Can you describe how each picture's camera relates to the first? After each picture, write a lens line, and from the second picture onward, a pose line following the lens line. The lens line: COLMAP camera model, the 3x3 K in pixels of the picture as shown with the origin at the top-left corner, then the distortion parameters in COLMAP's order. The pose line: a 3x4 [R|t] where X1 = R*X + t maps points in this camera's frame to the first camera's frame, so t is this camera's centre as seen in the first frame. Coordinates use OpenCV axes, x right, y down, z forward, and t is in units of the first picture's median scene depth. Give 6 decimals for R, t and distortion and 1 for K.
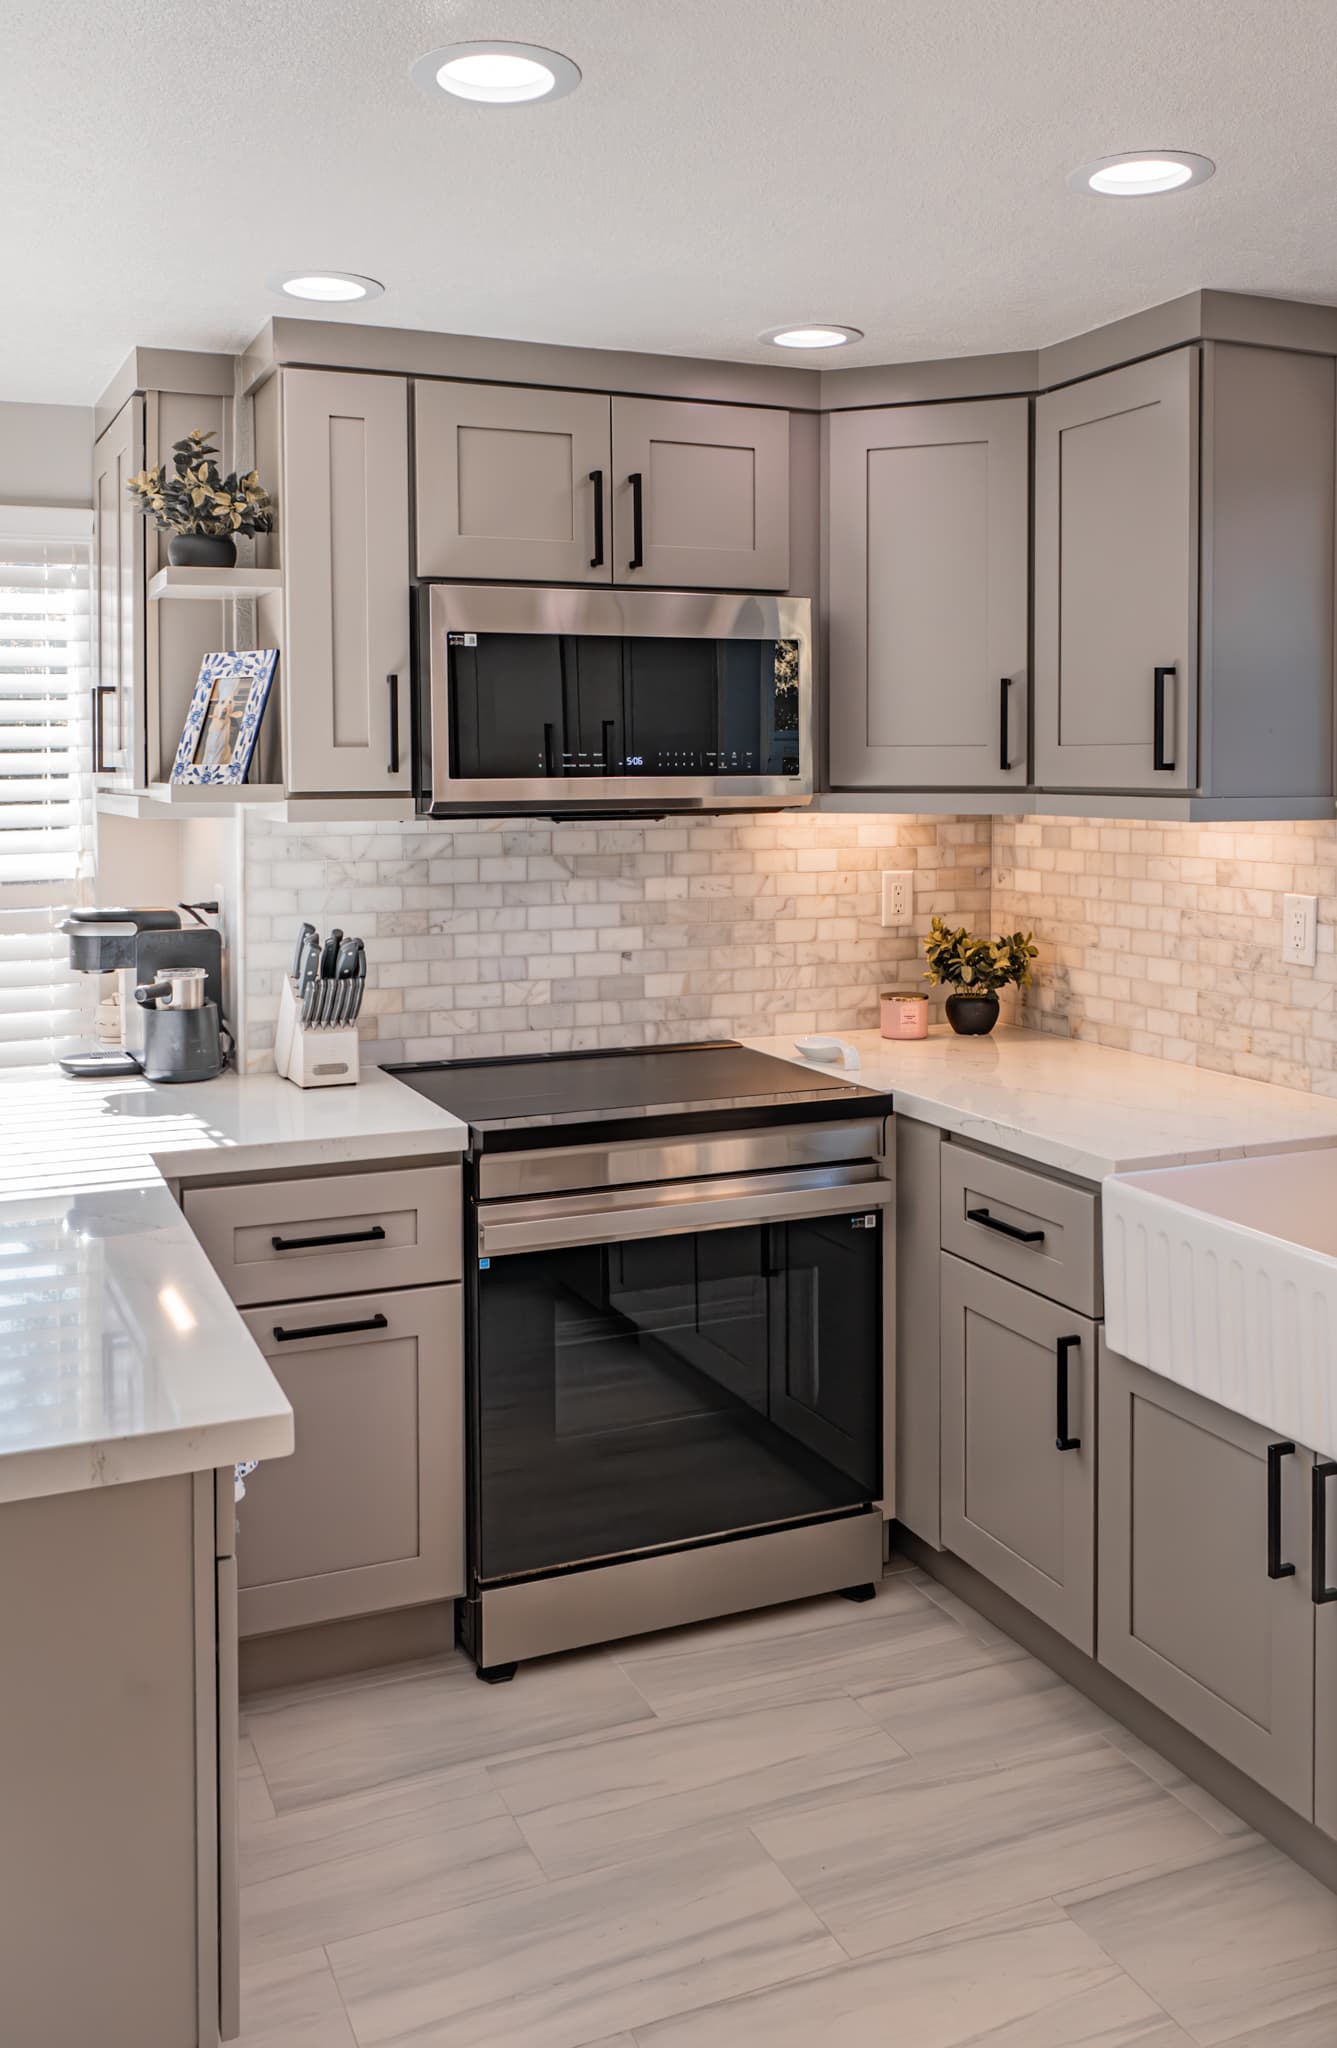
lens RADIAL K [[1740.3, 0, 708.3], [0, 1740.3, 831.1], [0, 0, 1]] dist [-0.007782, 0.012798]
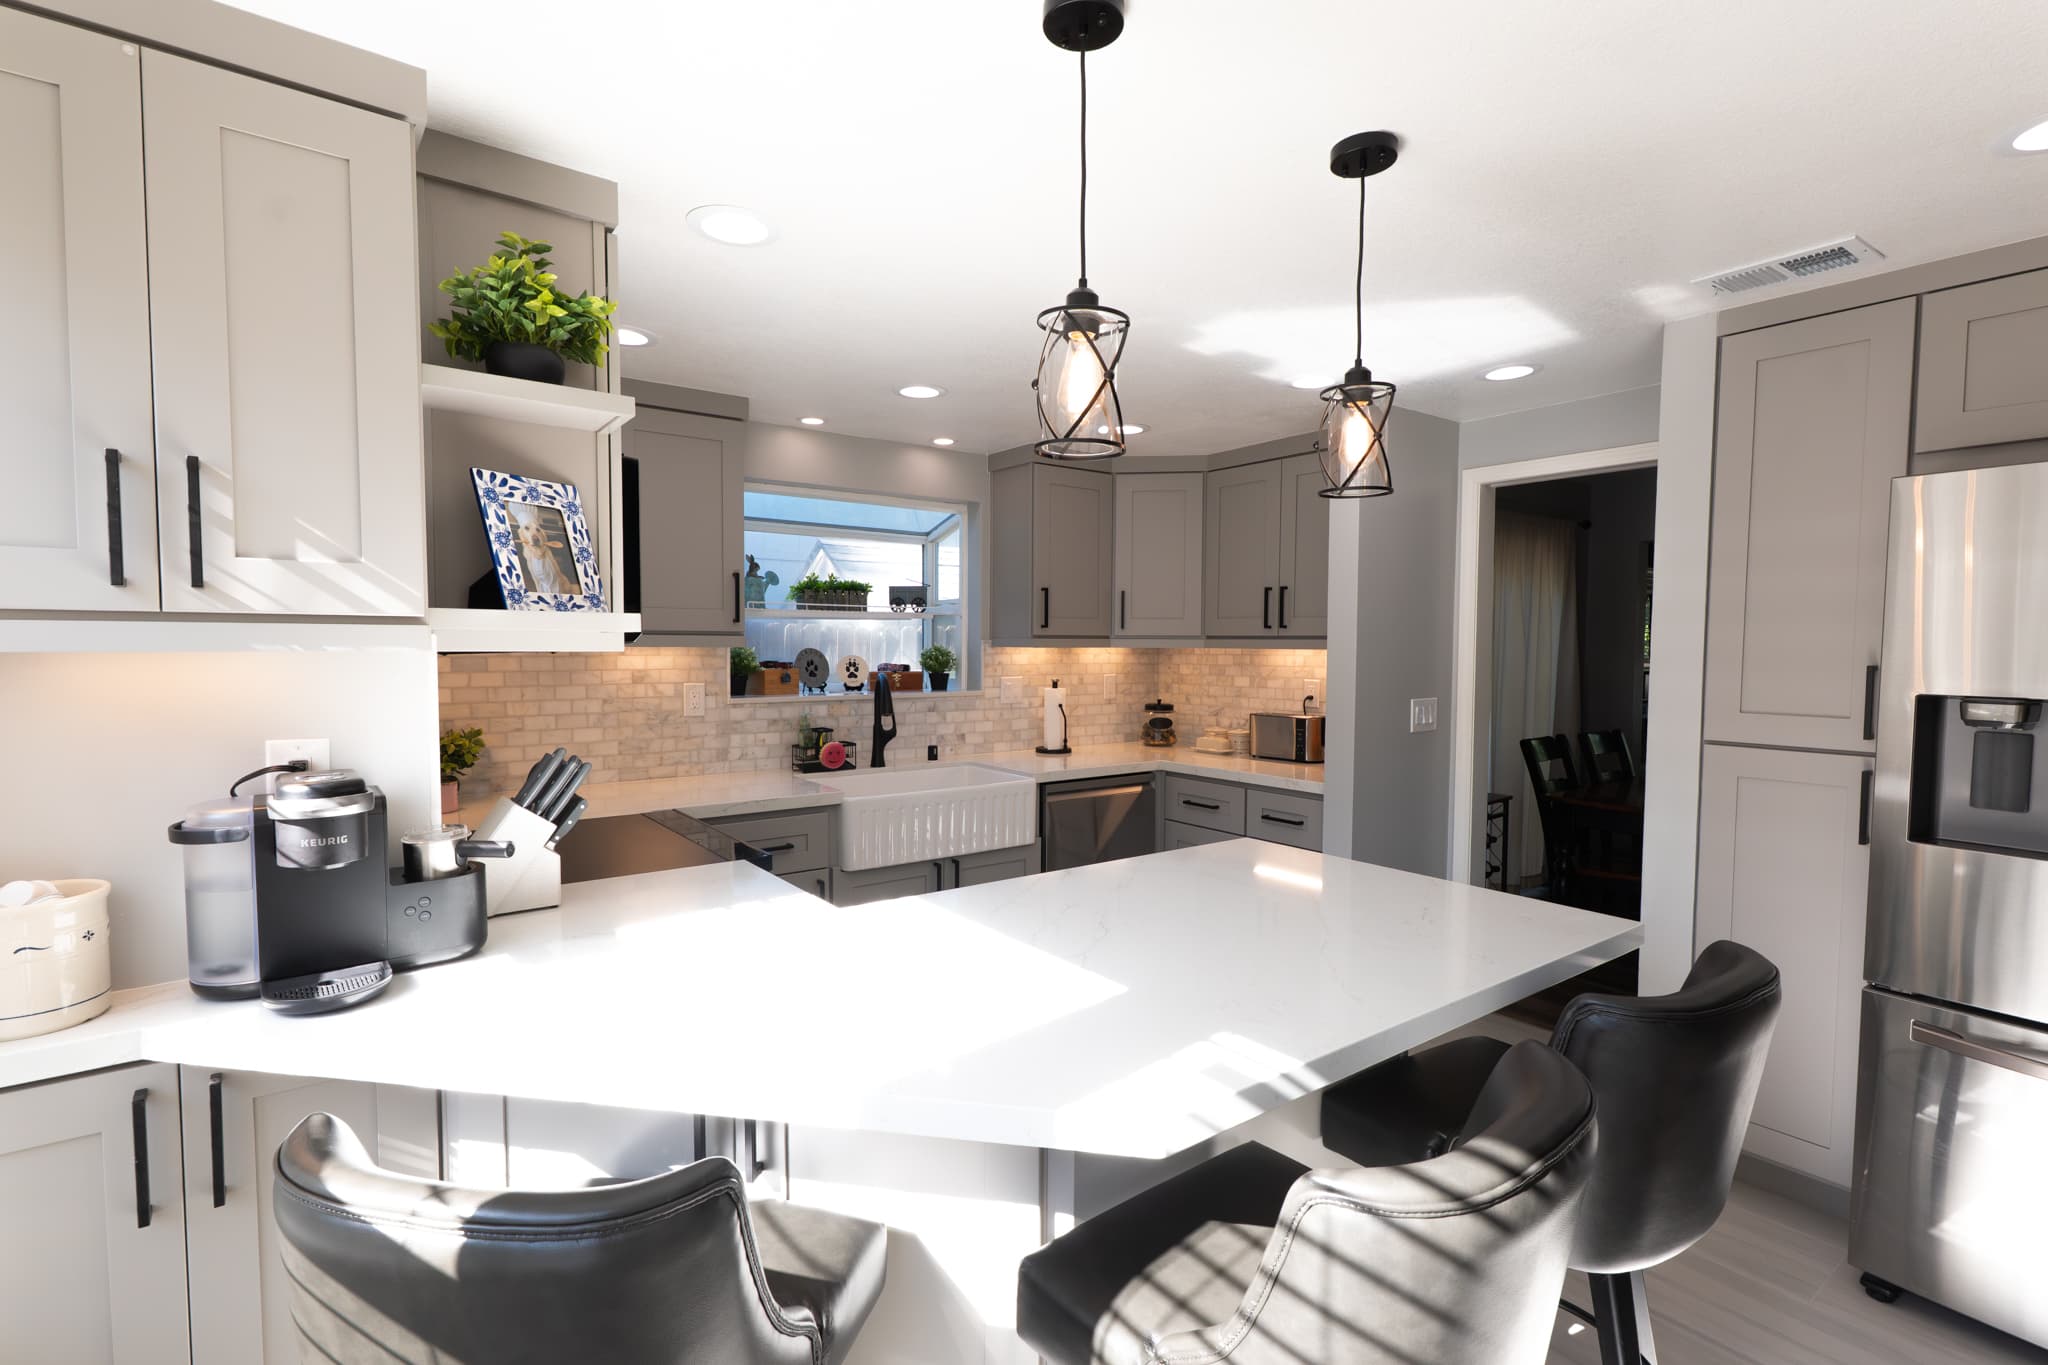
lens RADIAL K [[945.3, 0, 997.3], [0, 945.3, 686.5], [0, 0, 1]] dist [-0.000145, 0.000002]
pose [[-0.192257, -0.042926, 0.980405, -0.780526], [0.032010, 0.998237, 0.049984, -0.004428], [-0.980822, 0.040993, -0.190544, 0.785577]]
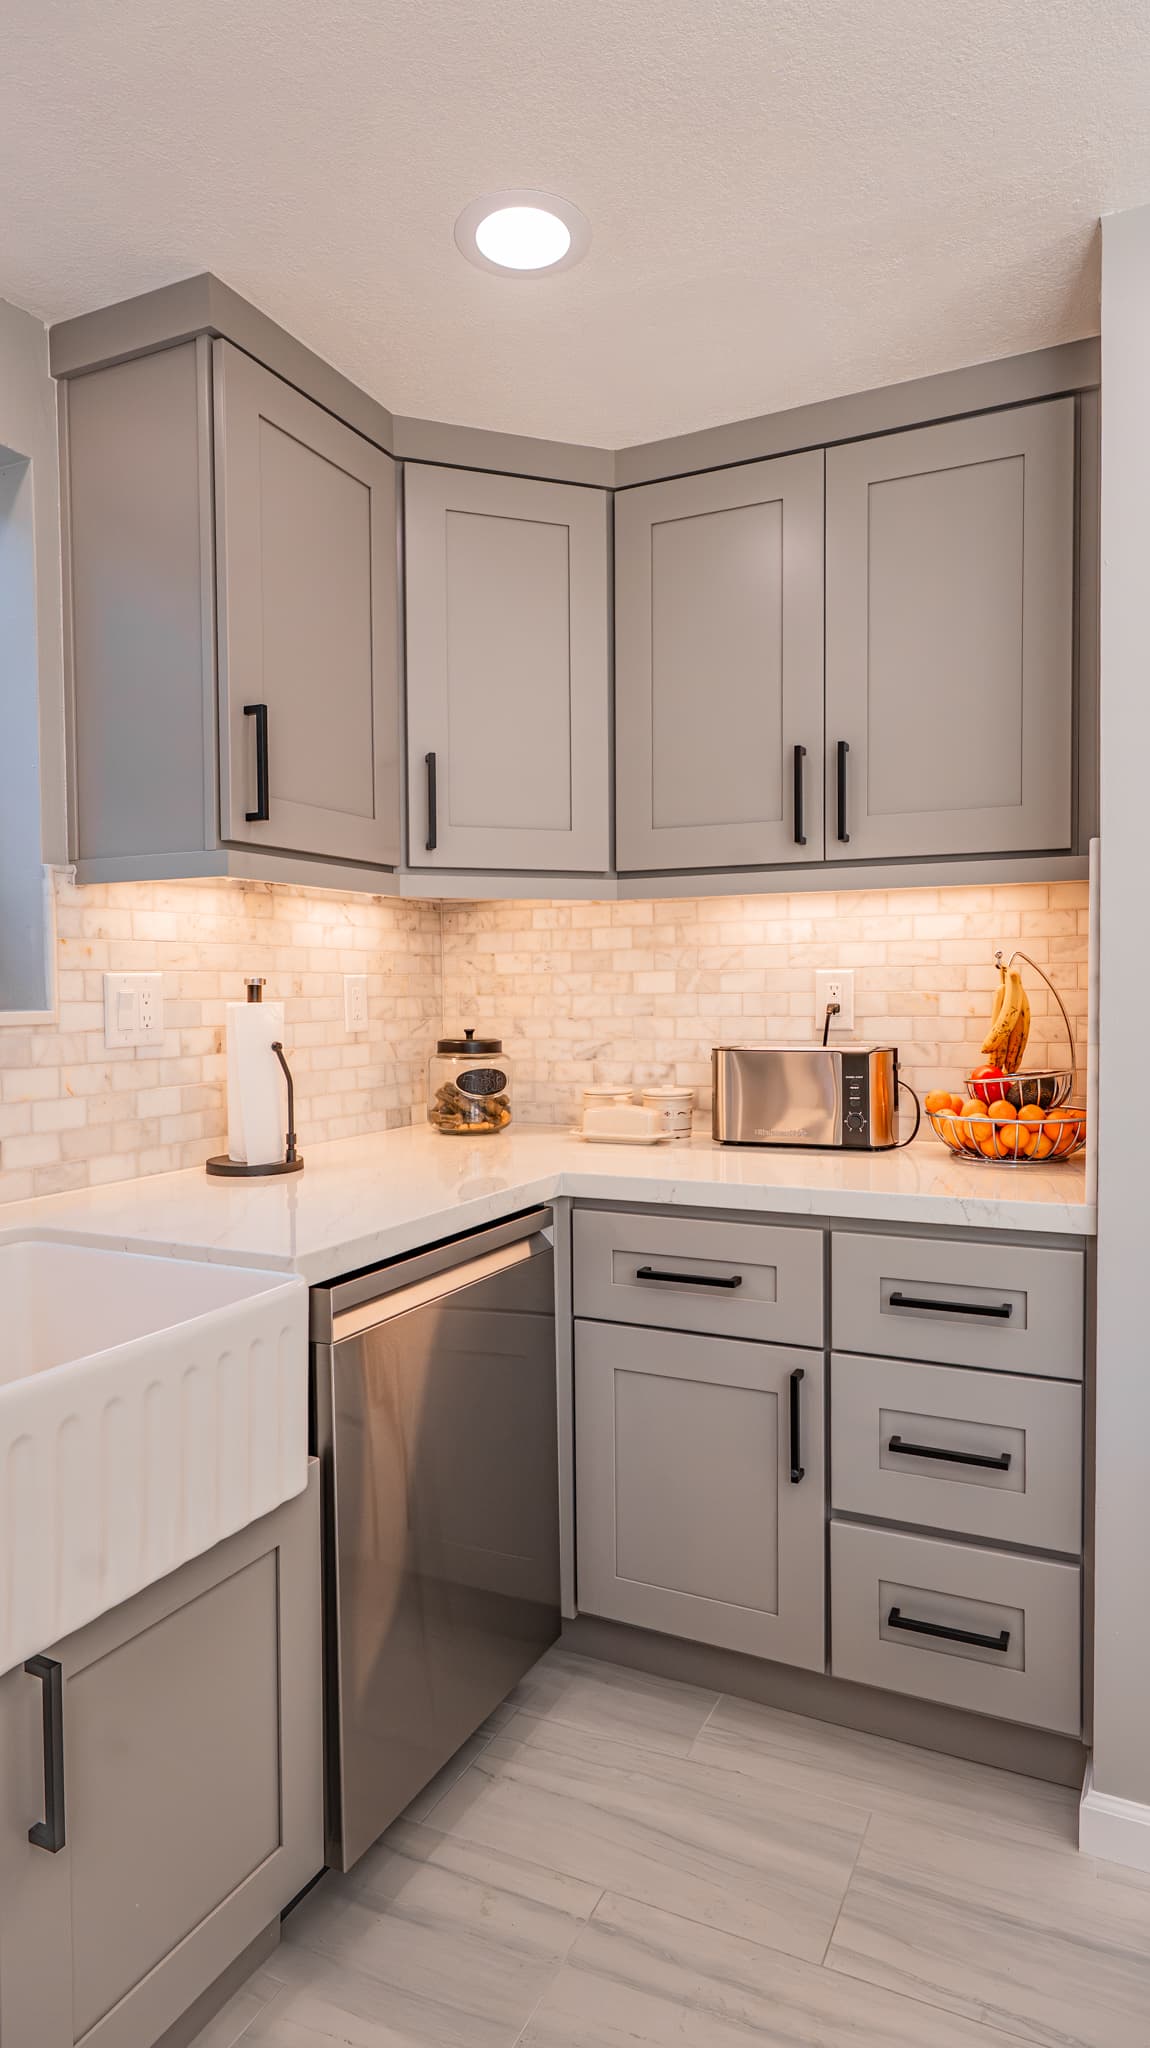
lens RADIAL K [[1172.5, 0, 575.0], [0, 1172.5, 1024.0], [0, 0, 1]] dist [-0.001333, -0.000288]
pose [[-0.640210, -0.013691, 0.768078, -0.104199], [0.037987, 0.998054, 0.049454, 0.052447], [-0.767260, 0.060838, -0.638444, 0.724670]]
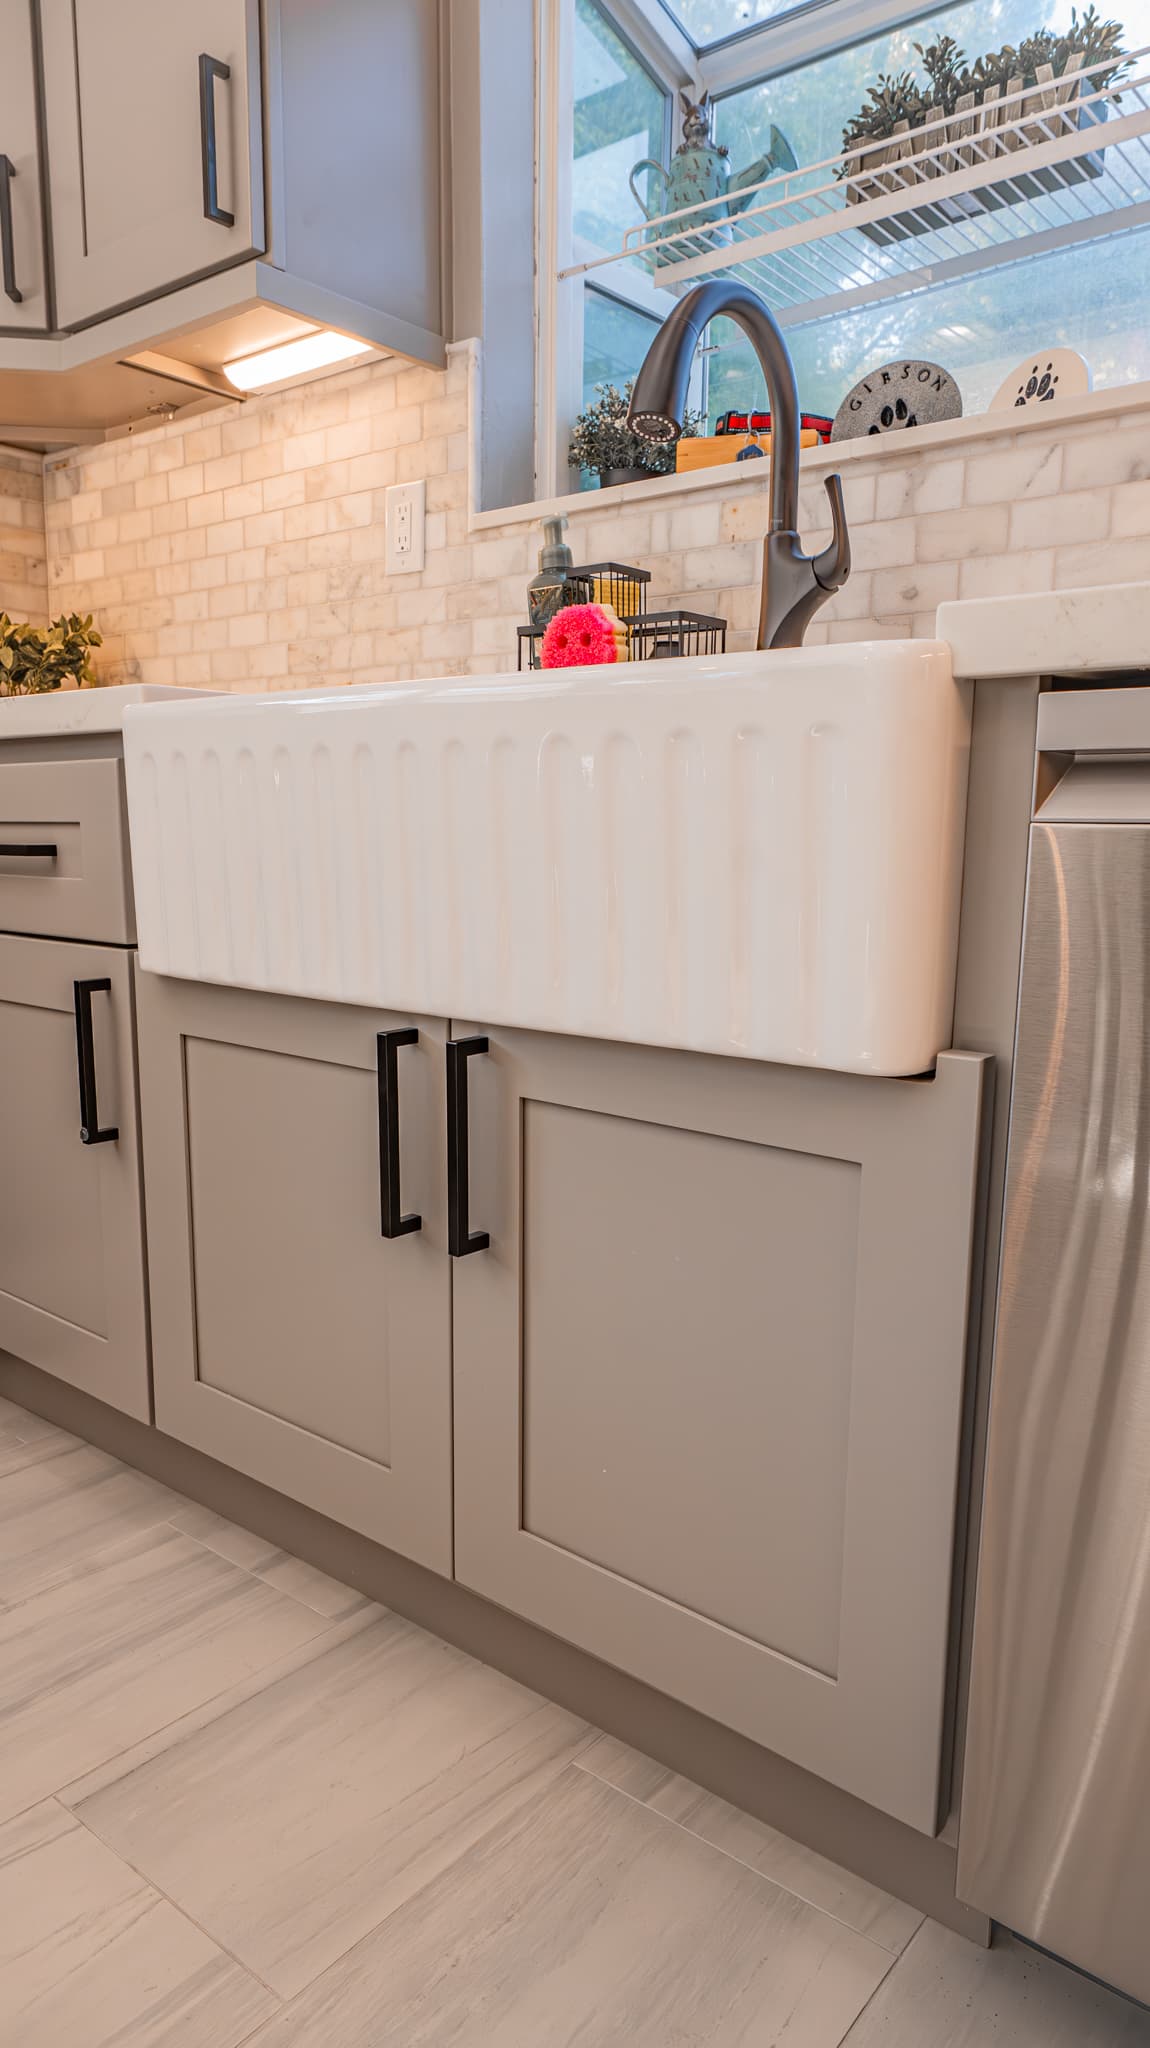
lens RADIAL K [[1307.9, 0, 575.0], [0, 1307.9, 1024.0], [0, 0, 1]] dist [0.002625, 0.003320]
pose [[0.895024, -0.056597, 0.442413, 0.116956], [0.001894, 0.992390, 0.123122, 0.193411], [-0.446014, -0.109359, 0.888320, 0.362850]]
